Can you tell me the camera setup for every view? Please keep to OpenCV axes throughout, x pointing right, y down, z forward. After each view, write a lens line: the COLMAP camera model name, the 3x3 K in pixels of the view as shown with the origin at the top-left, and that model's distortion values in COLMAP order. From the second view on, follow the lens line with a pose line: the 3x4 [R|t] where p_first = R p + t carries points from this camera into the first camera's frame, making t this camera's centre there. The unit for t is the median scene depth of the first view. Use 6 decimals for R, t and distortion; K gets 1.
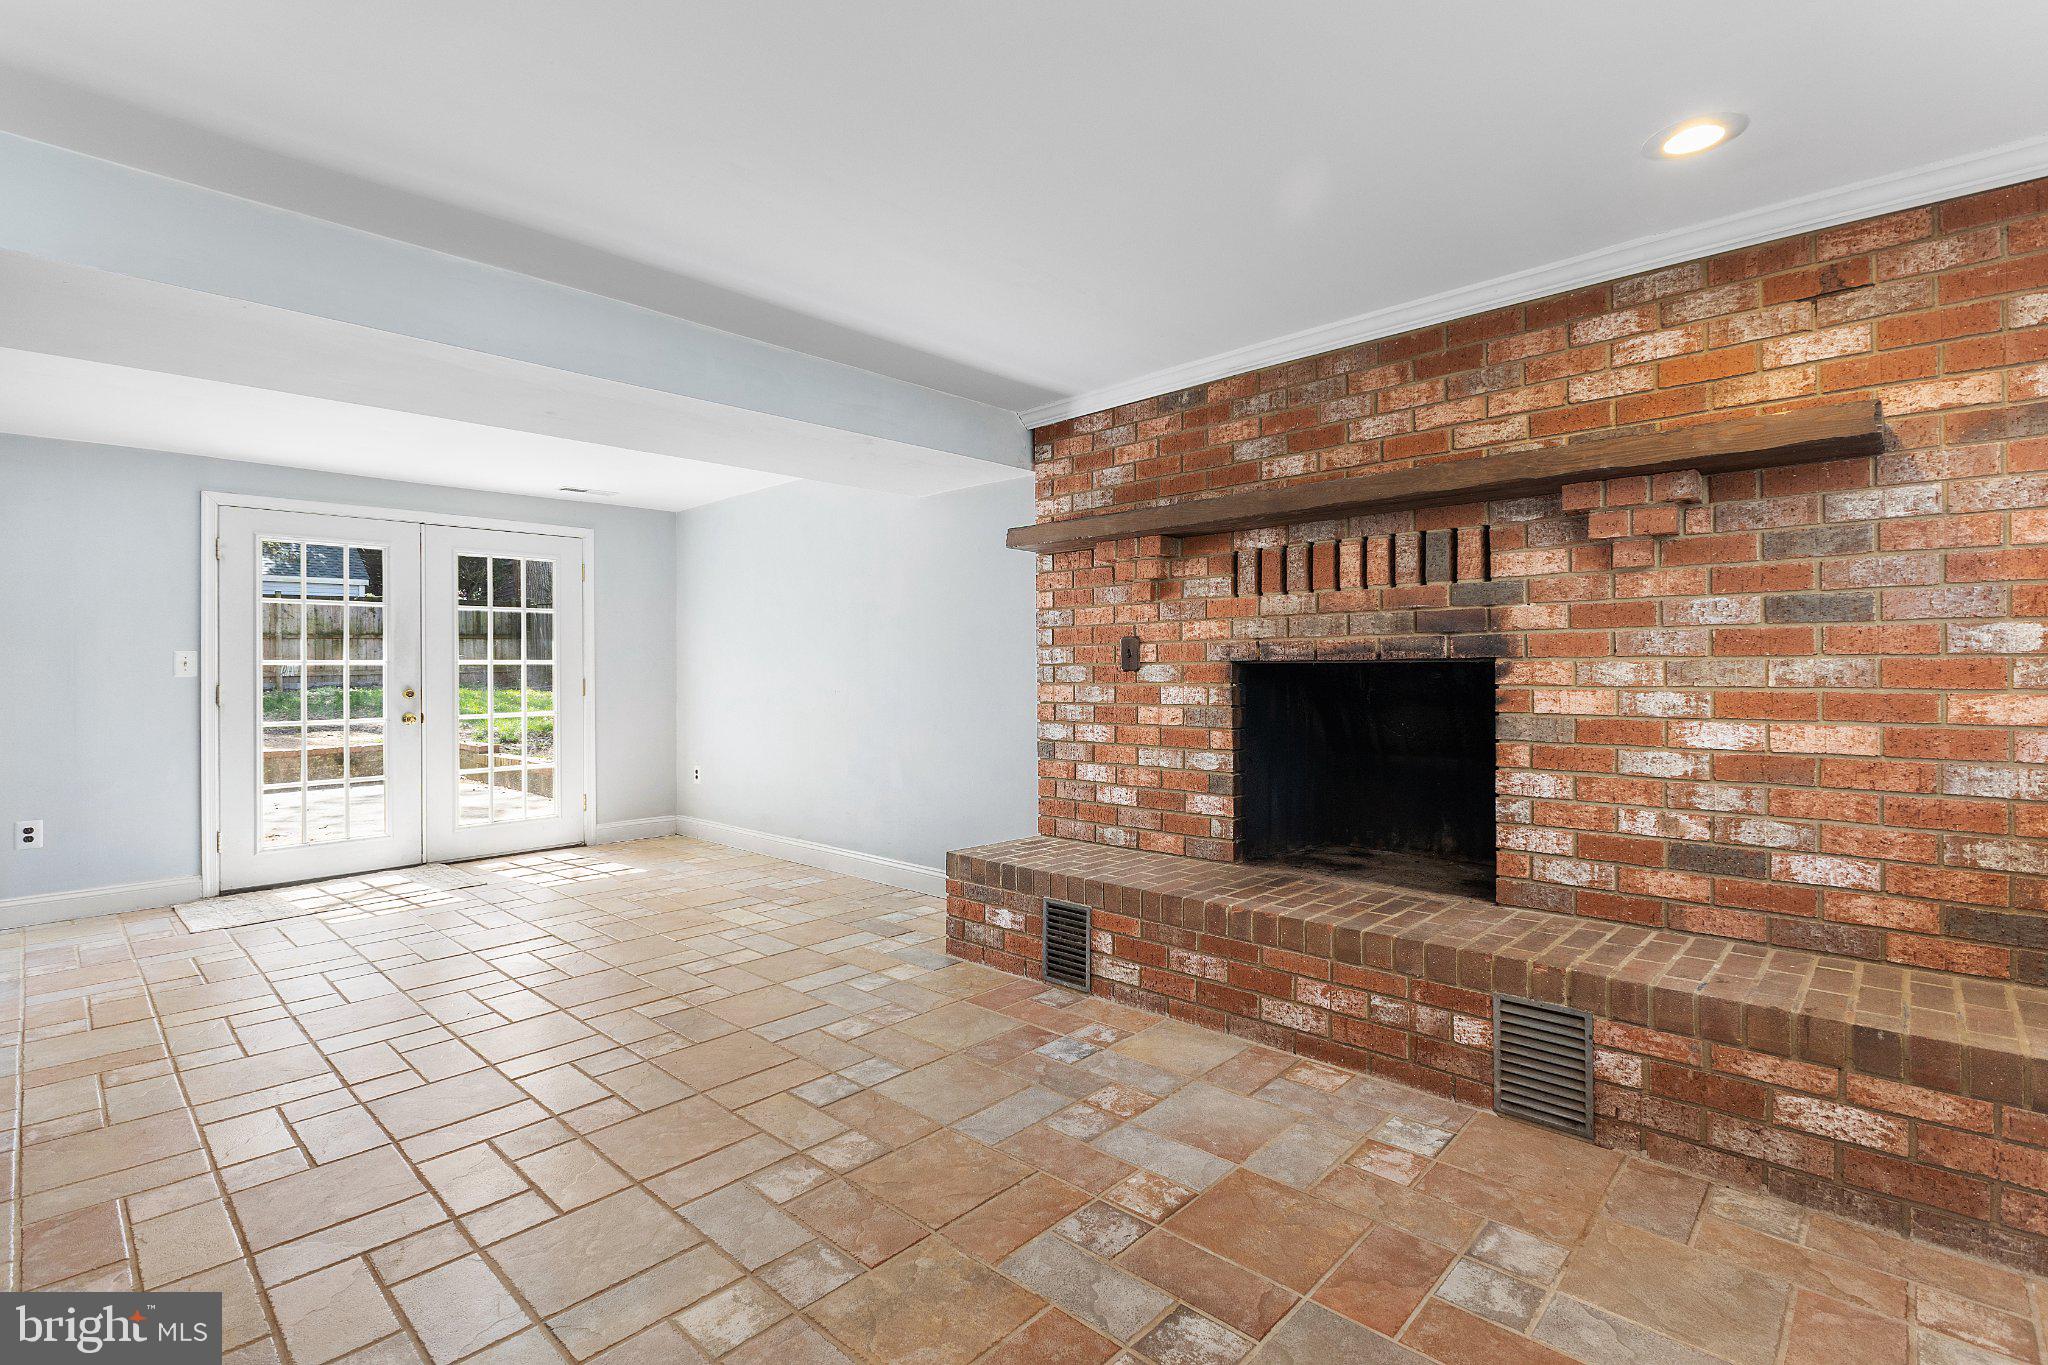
lens RADIAL K [[936.3, 0, 1029.9], [0, 936.3, 660.4], [0, 0, 1]] dist [-0.001218, 0.000206]
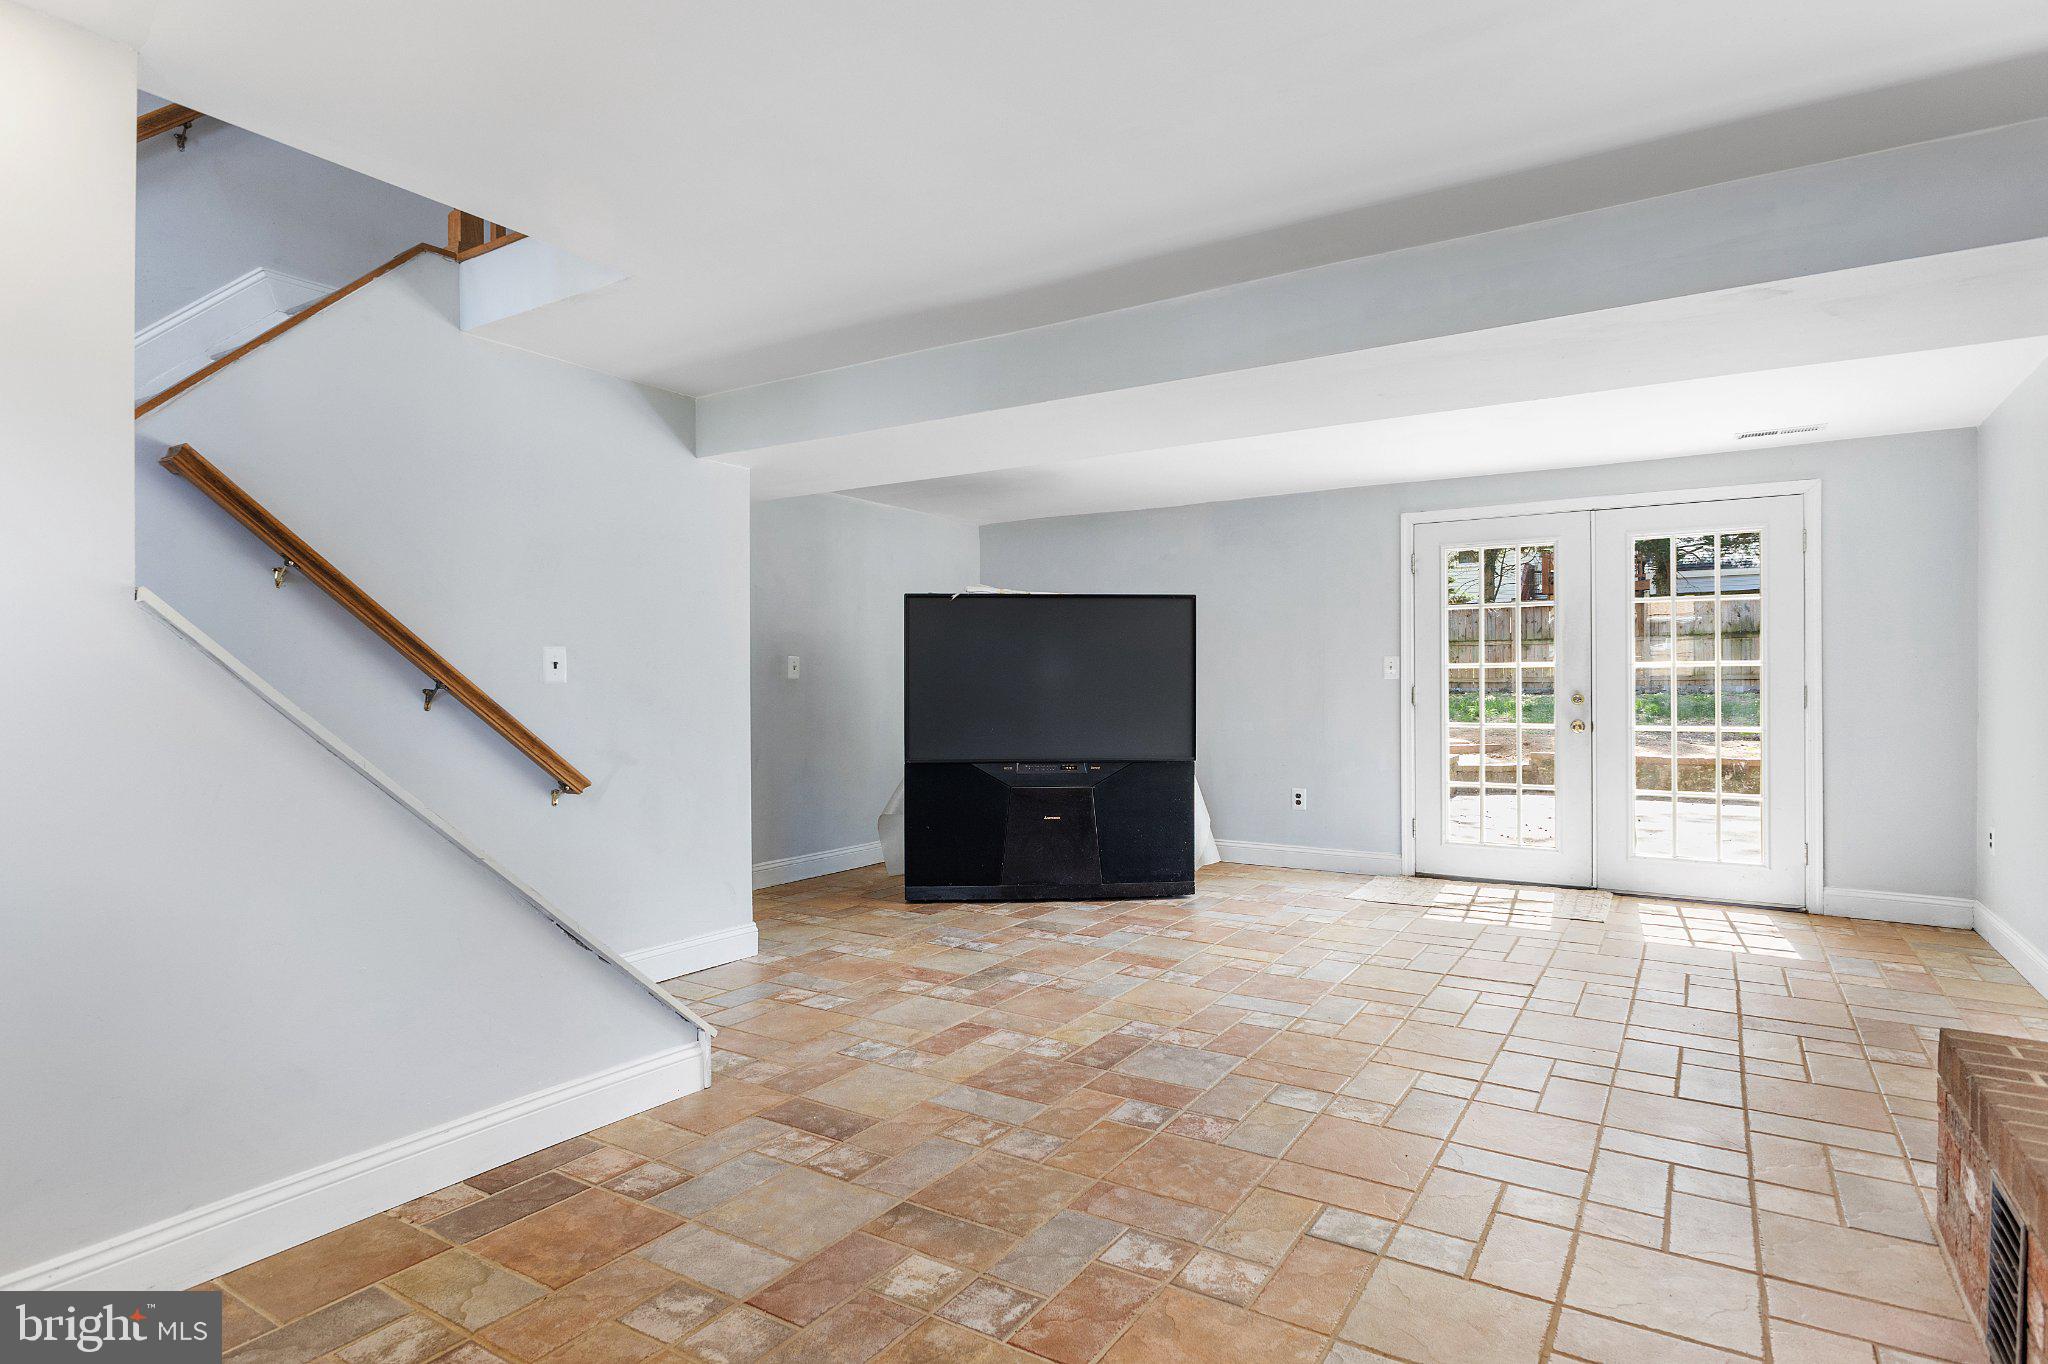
lens RADIAL K [[1087.4, 0, 1024.0], [0, 1087.4, 682.0], [0, 0, 1]] dist [-0.001463, -0.000331]
pose [[0.183760, 0.009290, -0.982927, 0.444370], [0.011883, 0.999861, 0.011672, -0.000166], [0.982899, -0.013825, 0.183624, 0.430451]]
